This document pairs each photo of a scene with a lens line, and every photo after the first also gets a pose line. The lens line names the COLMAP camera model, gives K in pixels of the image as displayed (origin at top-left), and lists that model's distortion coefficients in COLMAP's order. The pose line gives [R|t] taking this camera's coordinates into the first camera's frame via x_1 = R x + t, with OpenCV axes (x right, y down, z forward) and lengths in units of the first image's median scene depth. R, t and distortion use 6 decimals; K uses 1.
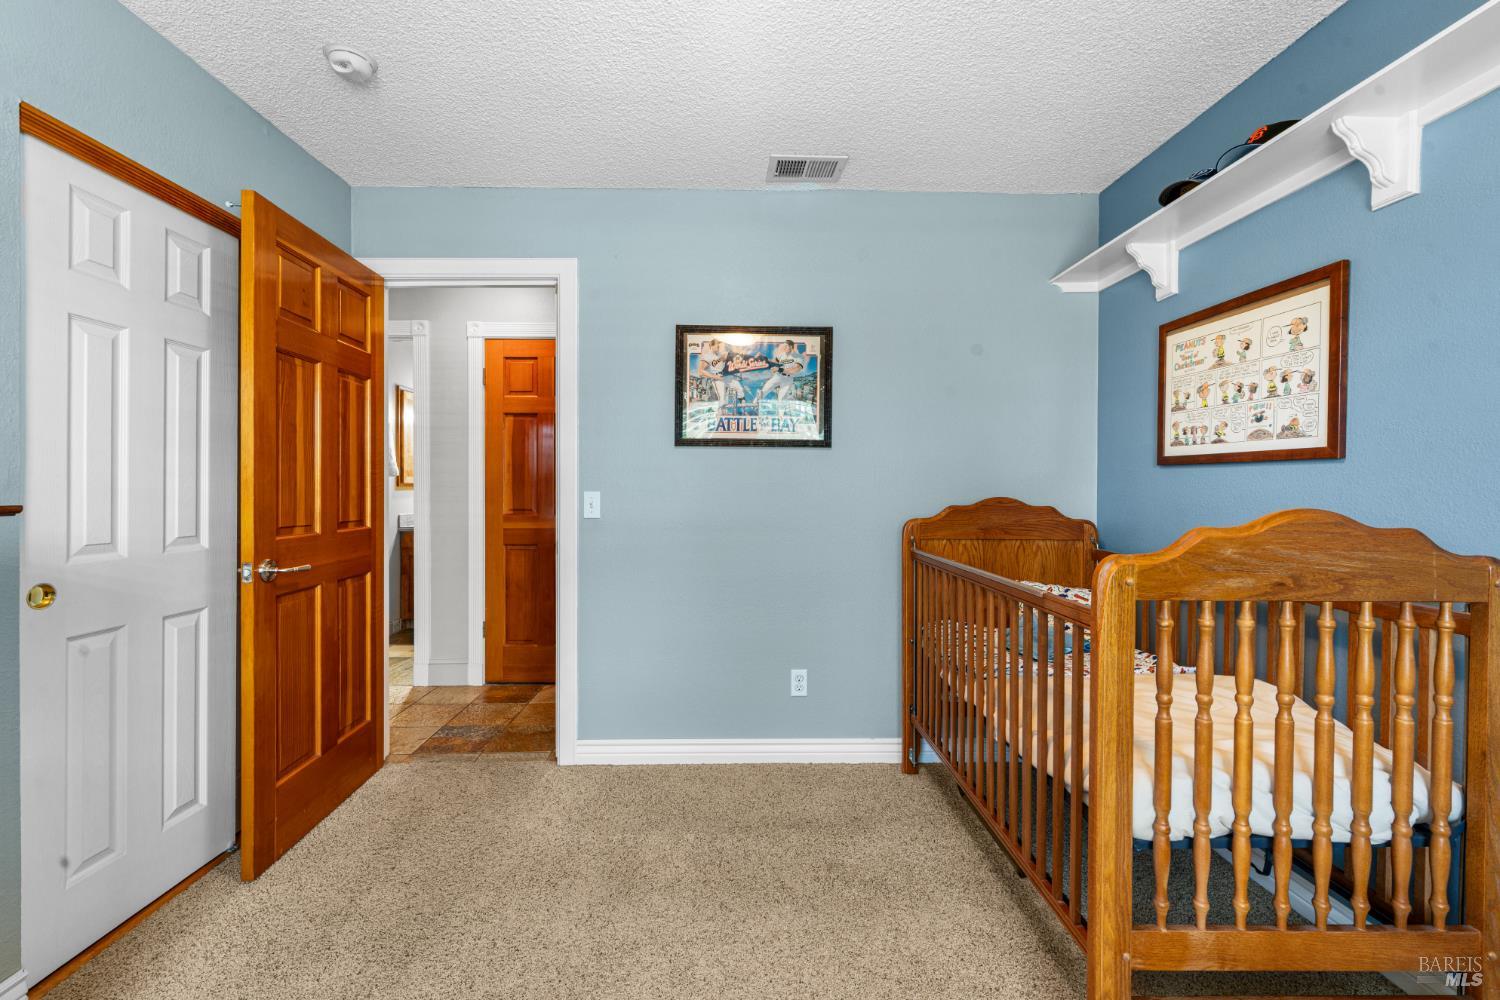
lens RADIAL K [[608.4, 0, 749.2], [0, 608.4, 493.9], [0, 0, 1]] dist [-0.002660, -0.000485]
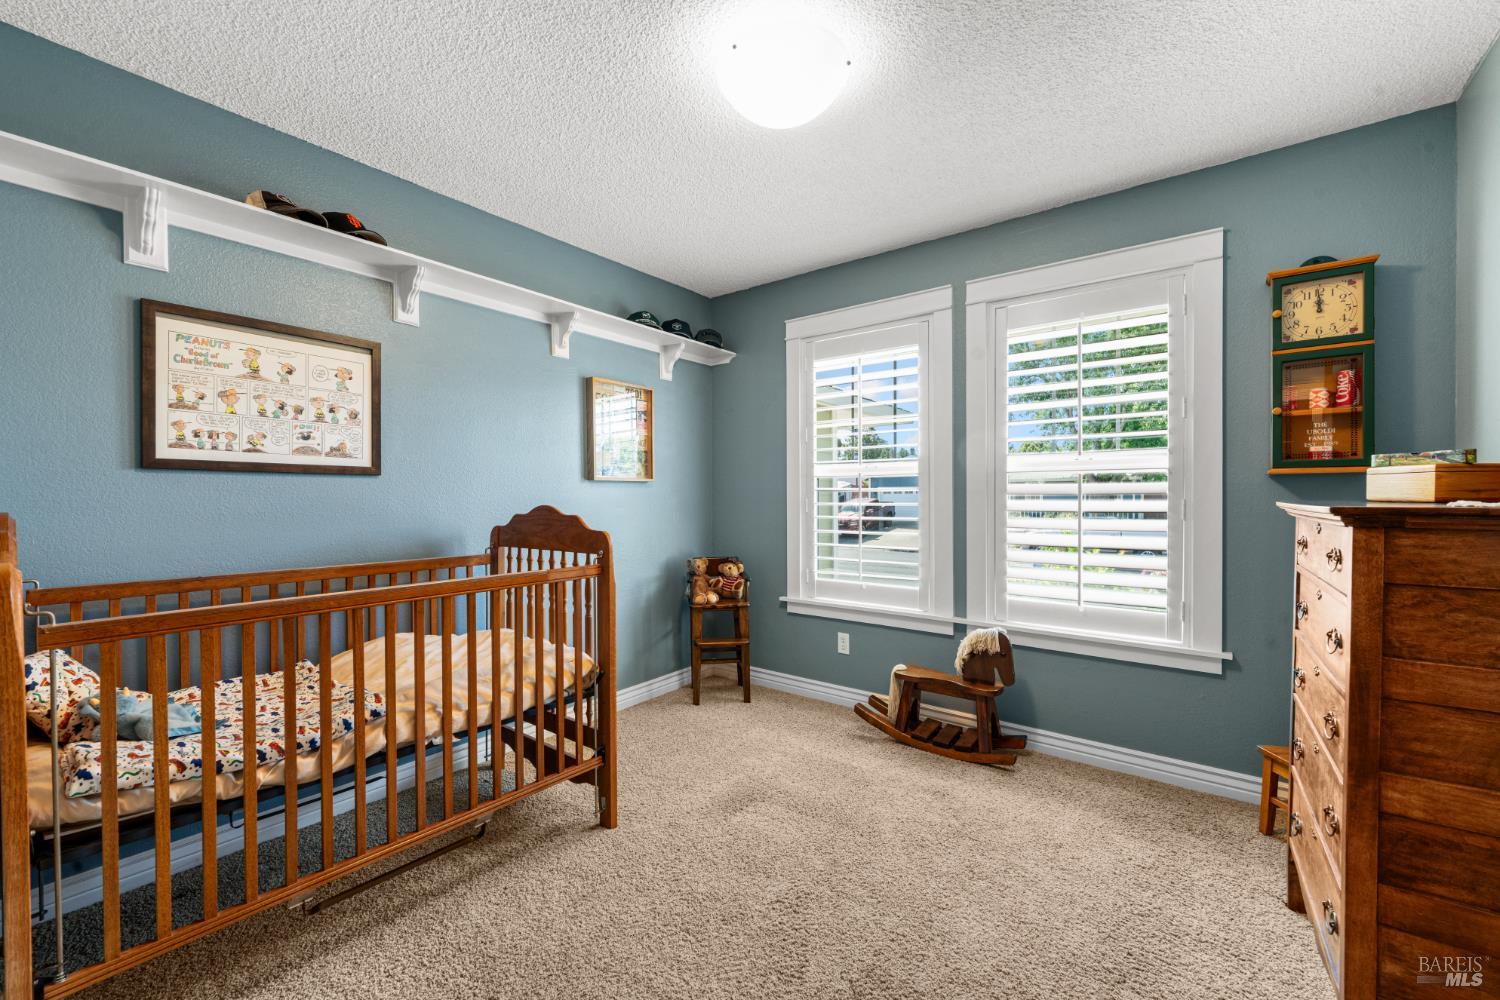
lens RADIAL K [[608.4, 0, 745.2], [0, 608.4, 500.0], [0, 0, 1]] dist [-0.002660, -0.000485]
pose [[-0.769385, -0.017110, 0.638556, -0.563643], [-0.002151, 0.999705, 0.024195, -0.029945], [-0.638781, 0.017242, -0.769195, 1.309599]]
